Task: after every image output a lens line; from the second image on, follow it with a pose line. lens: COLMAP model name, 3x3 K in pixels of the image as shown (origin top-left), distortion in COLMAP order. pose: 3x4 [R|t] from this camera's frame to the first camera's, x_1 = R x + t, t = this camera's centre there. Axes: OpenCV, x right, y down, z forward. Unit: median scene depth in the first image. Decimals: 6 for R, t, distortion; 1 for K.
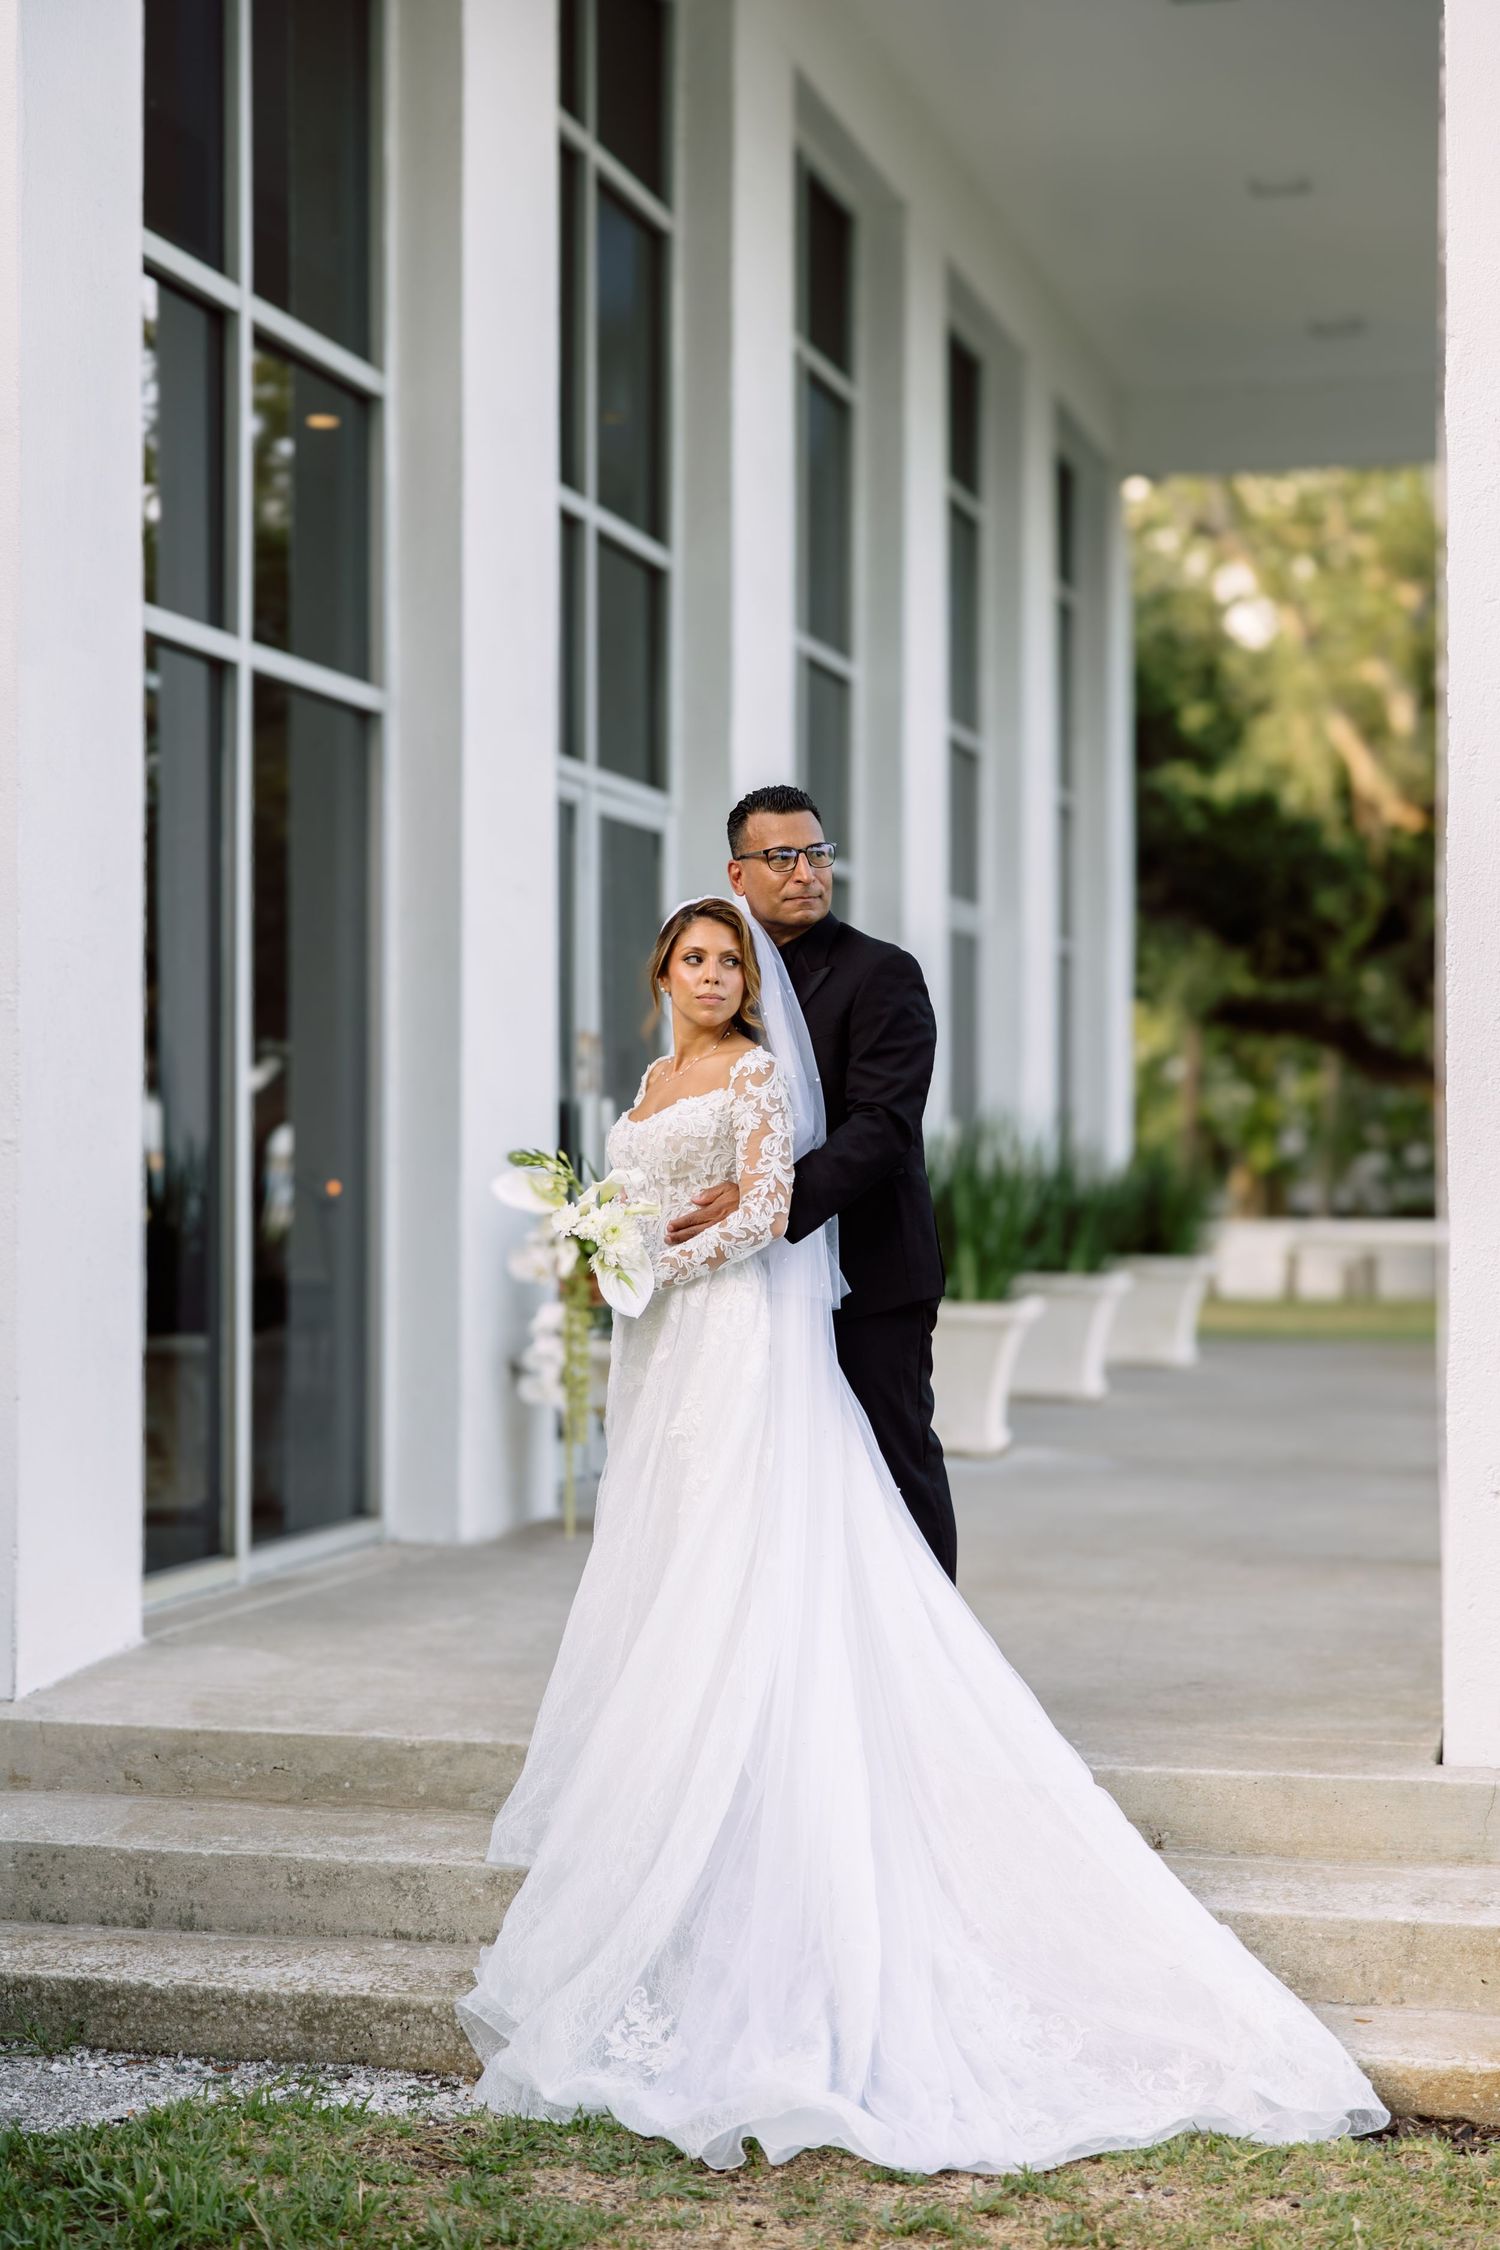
lens RADIAL K [[3512.5, 0, 751.1], [0, 3512.5, 1121.9], [0, 0, 1]] dist [0.011411, 0.000000]
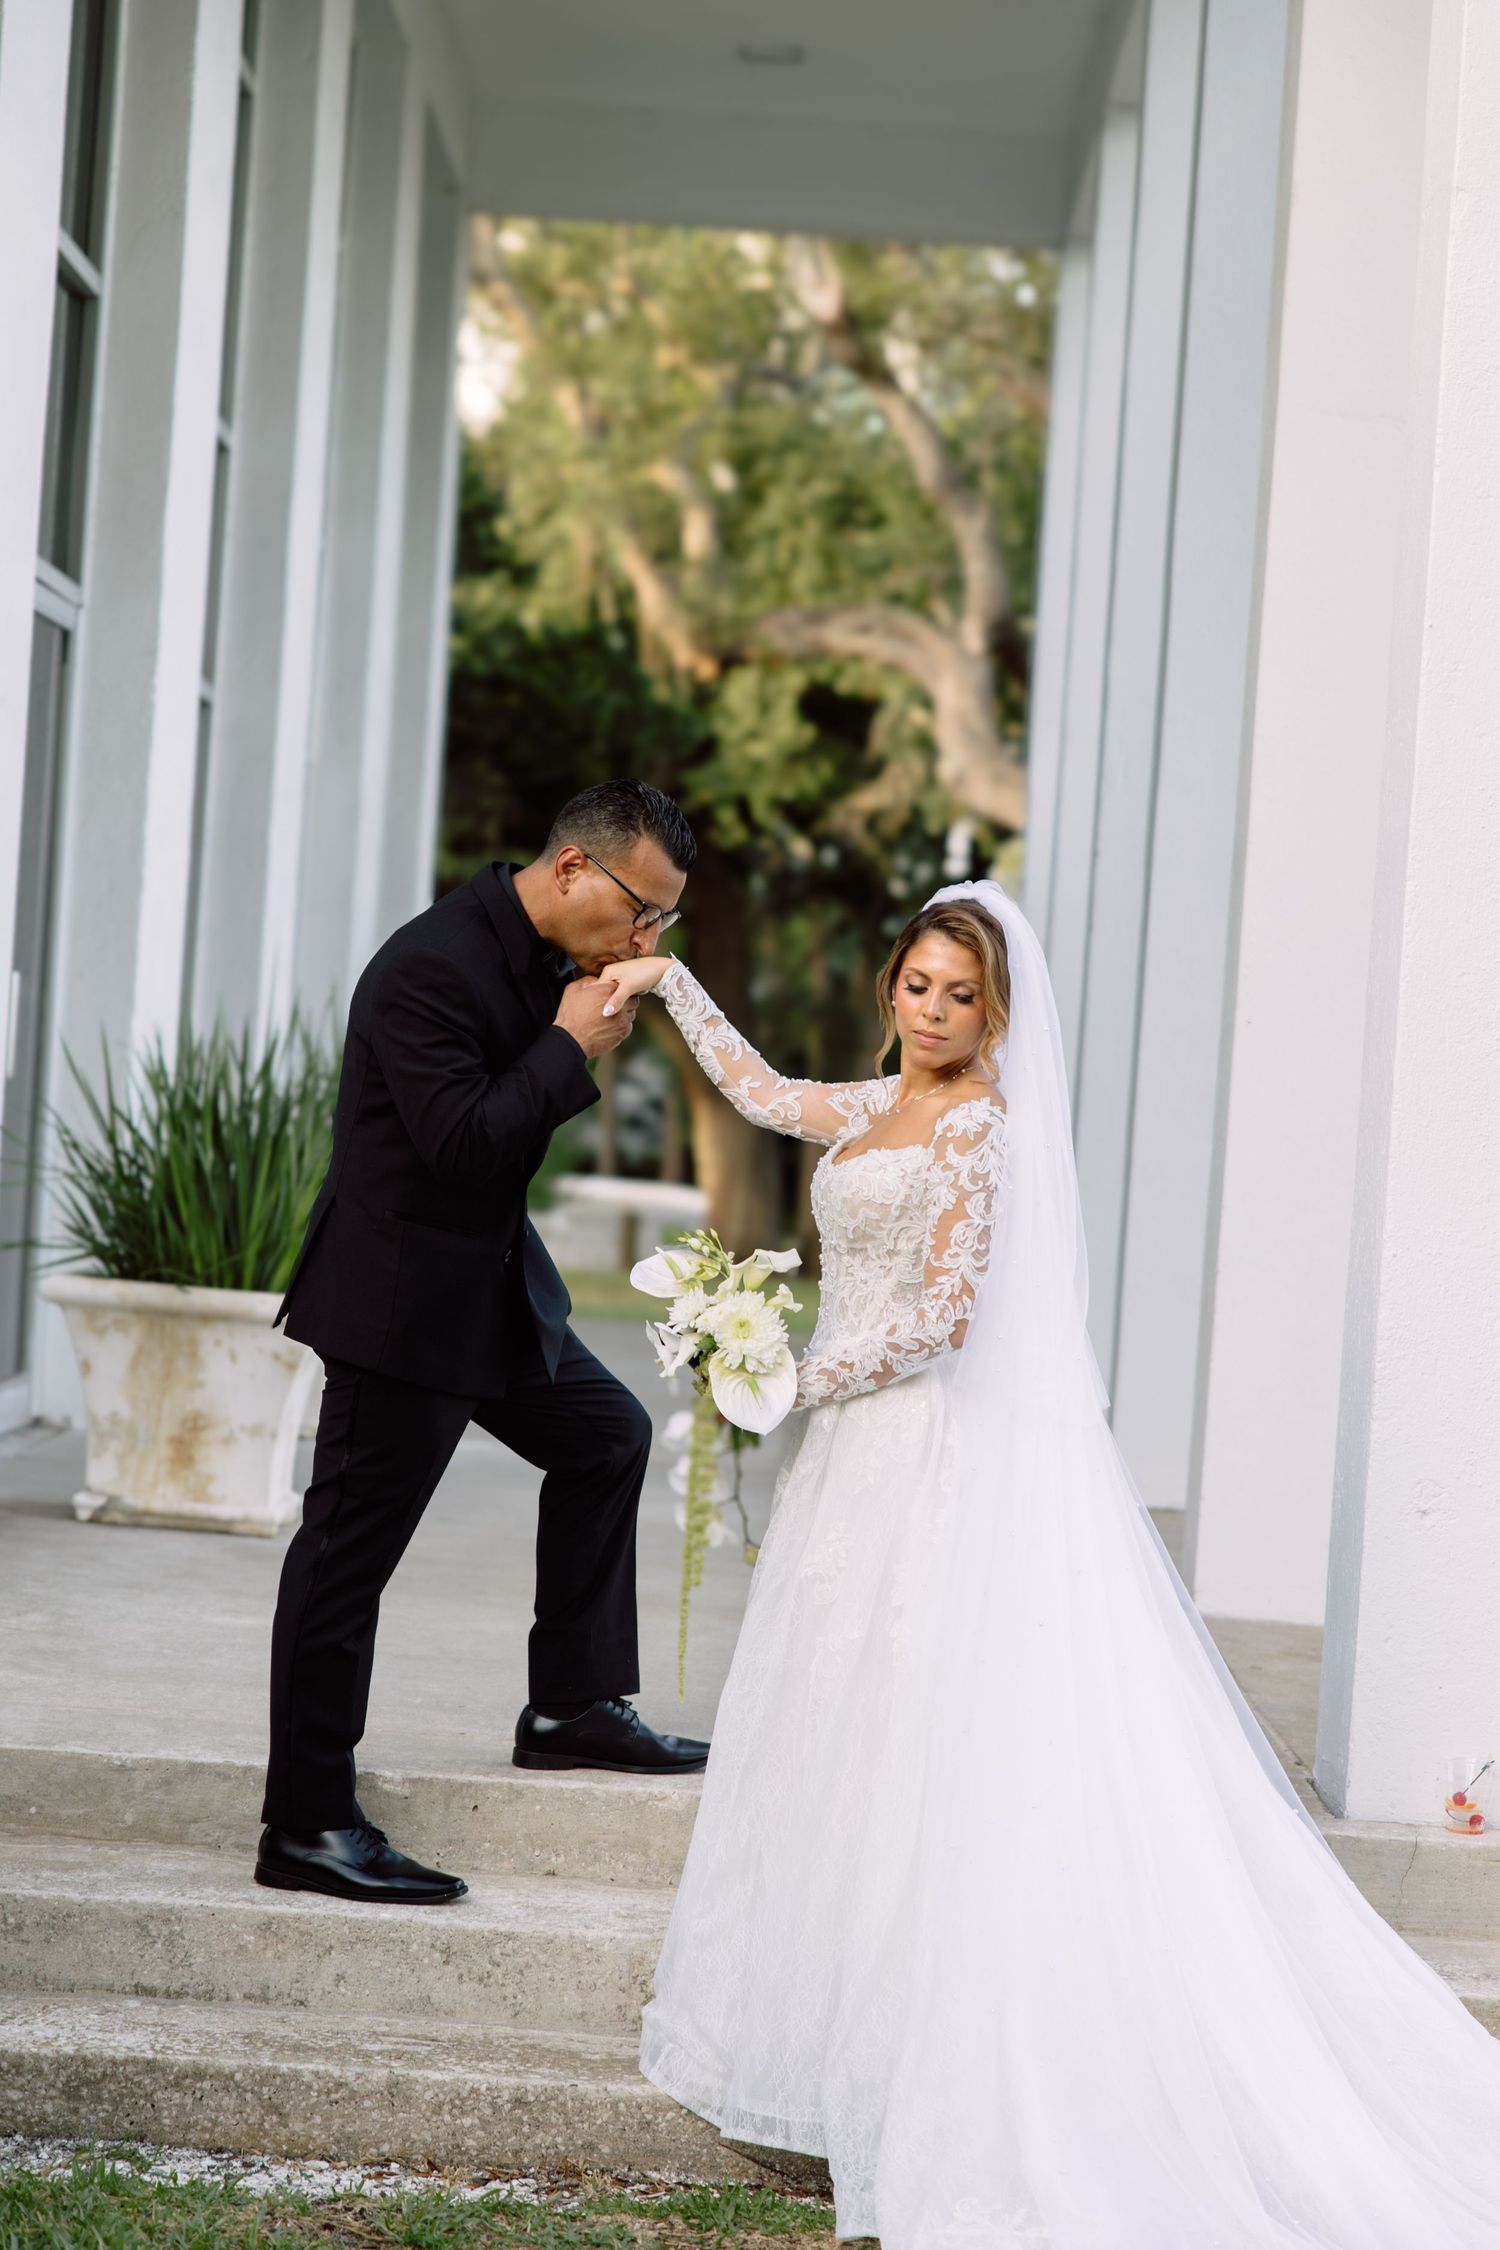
lens RADIAL K [[4615.7, 0, 753.7], [0, 4615.7, 1132.7], [0, 0, 1]] dist [0.006729, 0.000000]
pose [[0.969069, 0.061546, 0.238991, -0.218356], [-0.067492, 0.997579, 0.016771, 0.002508], [-0.237380, -0.032382, 0.970877, -0.074946]]
